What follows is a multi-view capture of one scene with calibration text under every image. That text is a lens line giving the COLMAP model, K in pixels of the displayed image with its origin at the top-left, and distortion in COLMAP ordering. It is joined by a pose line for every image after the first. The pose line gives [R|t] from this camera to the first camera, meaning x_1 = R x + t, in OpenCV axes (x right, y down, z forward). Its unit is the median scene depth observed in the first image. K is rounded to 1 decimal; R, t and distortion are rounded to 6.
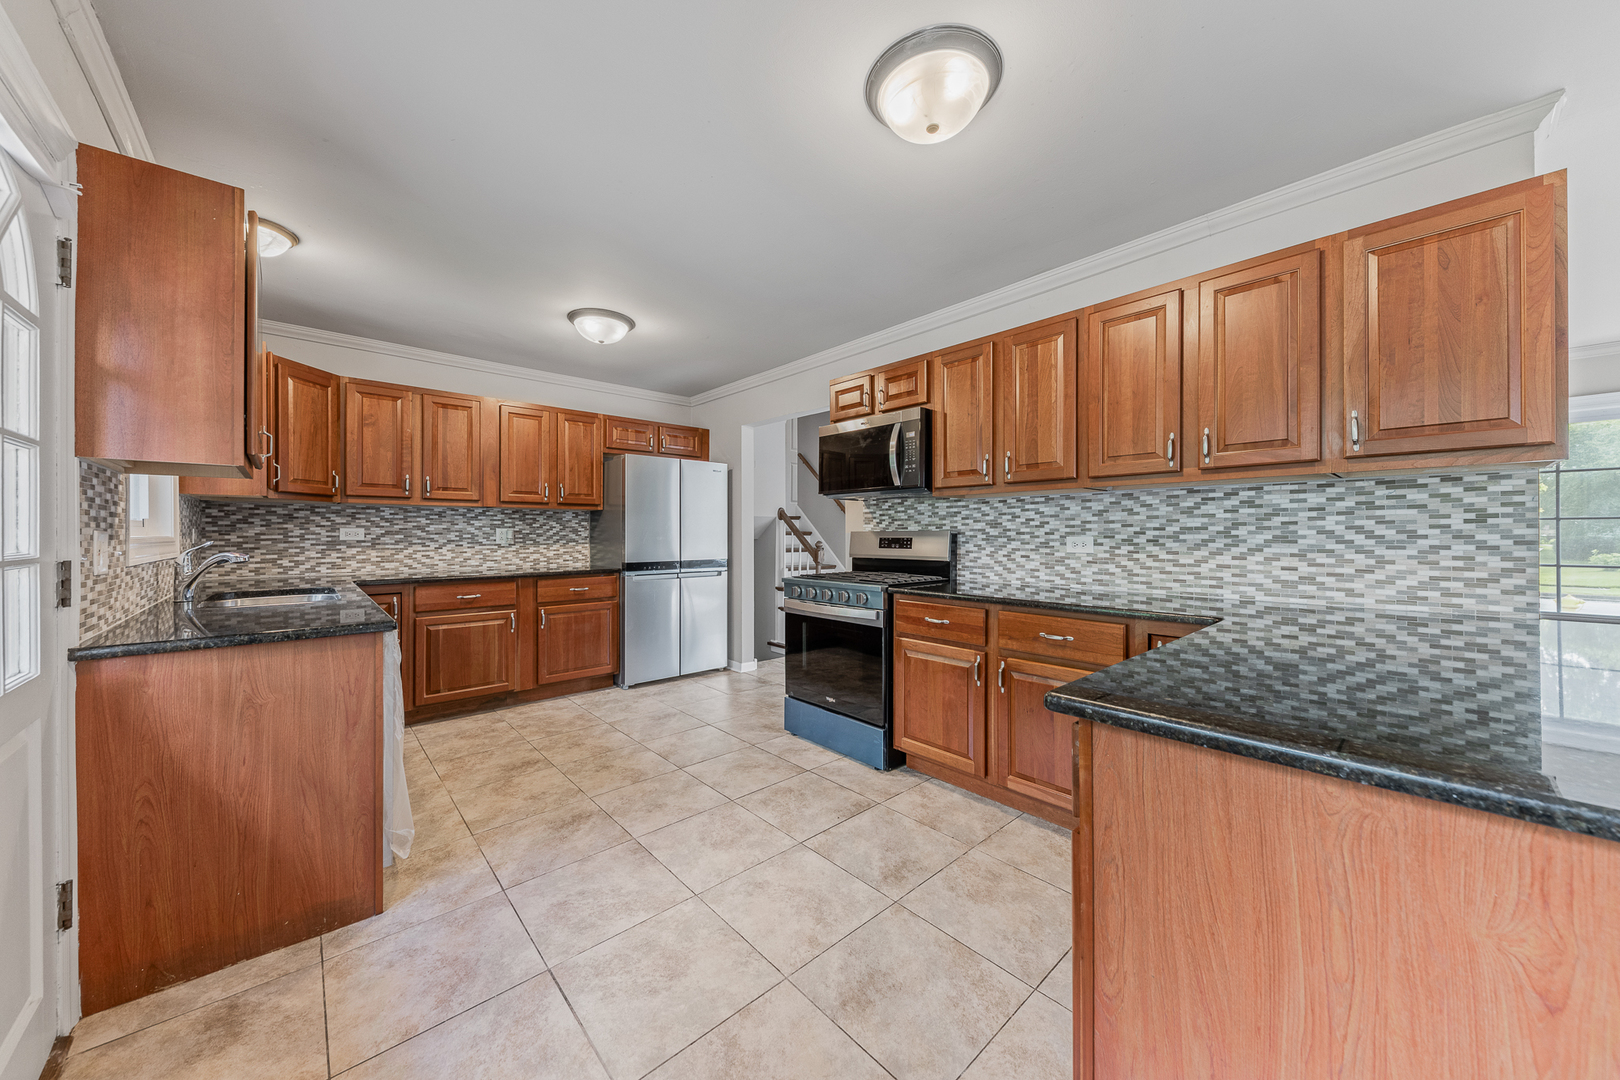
lens RADIAL K [[562.8, 0, 805.4], [0, 562.8, 533.7], [0, 0, 1]] dist [0.001078, 0.000264]
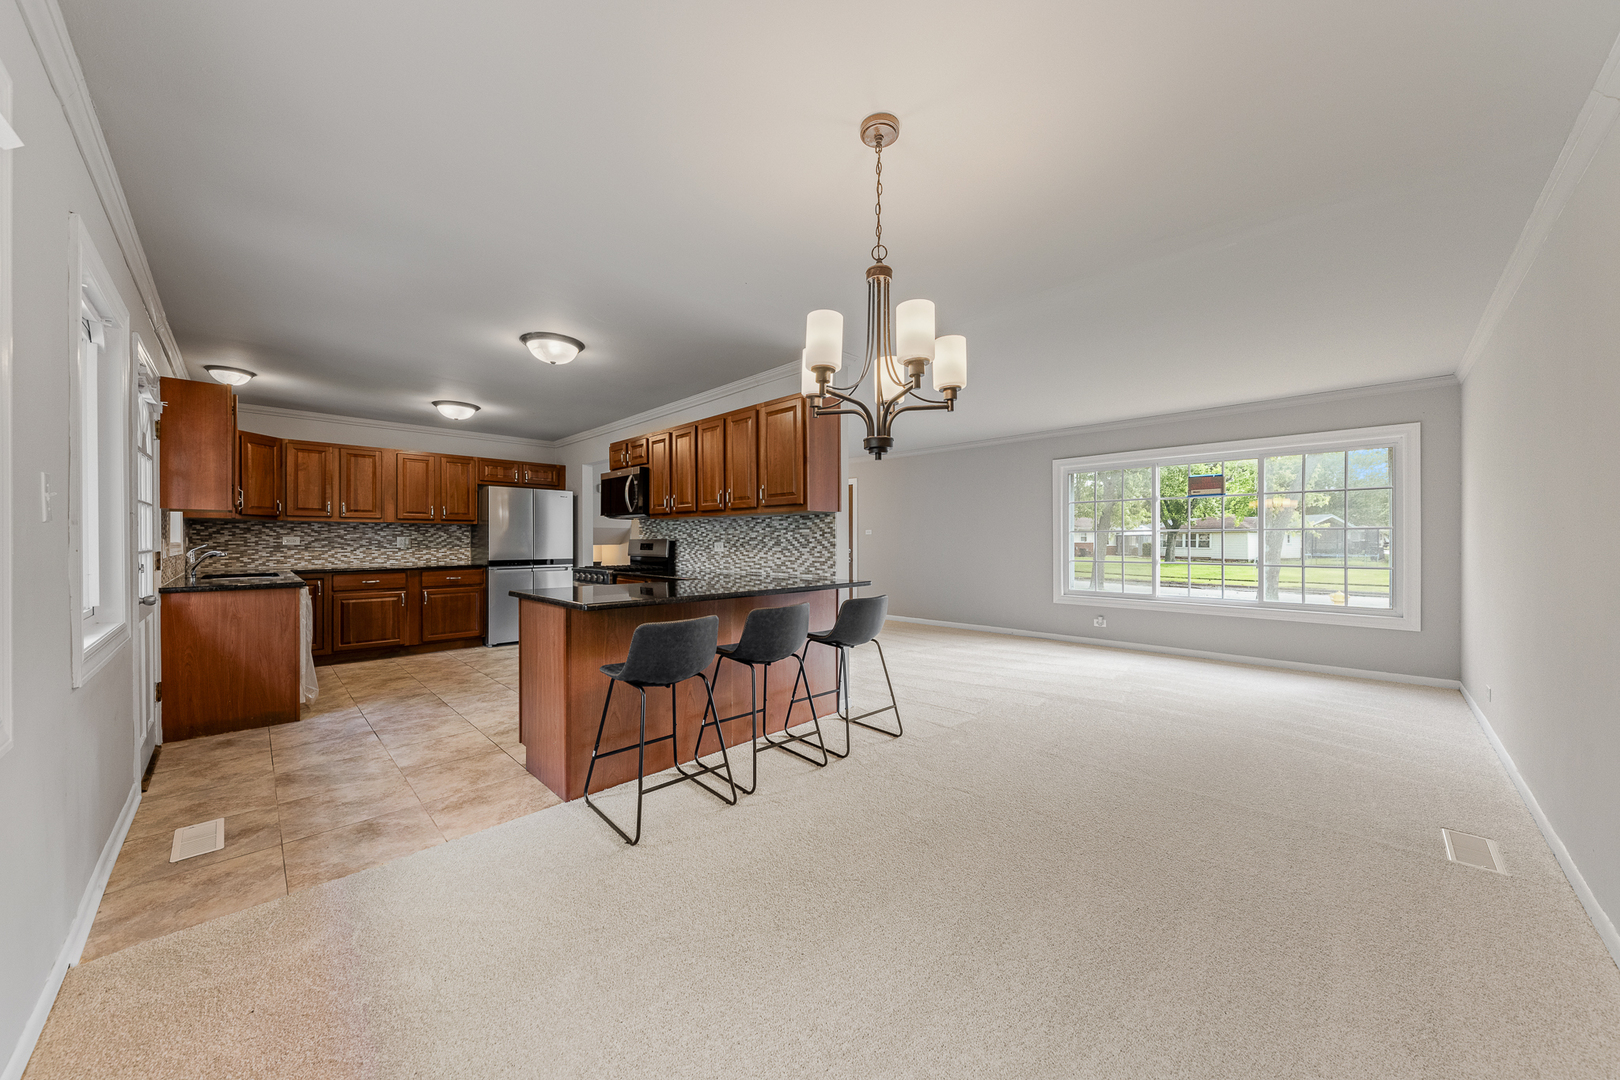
lens RADIAL K [[562.8, 0, 815.0], [0, 562.8, 542.7], [0, 0, 1]] dist [0.001078, 0.000264]
pose [[0.998399, 0.000589, 0.056566, 0.606066], [-0.000771, 0.999995, 0.003197, 0.000030], [-0.056564, -0.003236, 0.998394, -0.696082]]
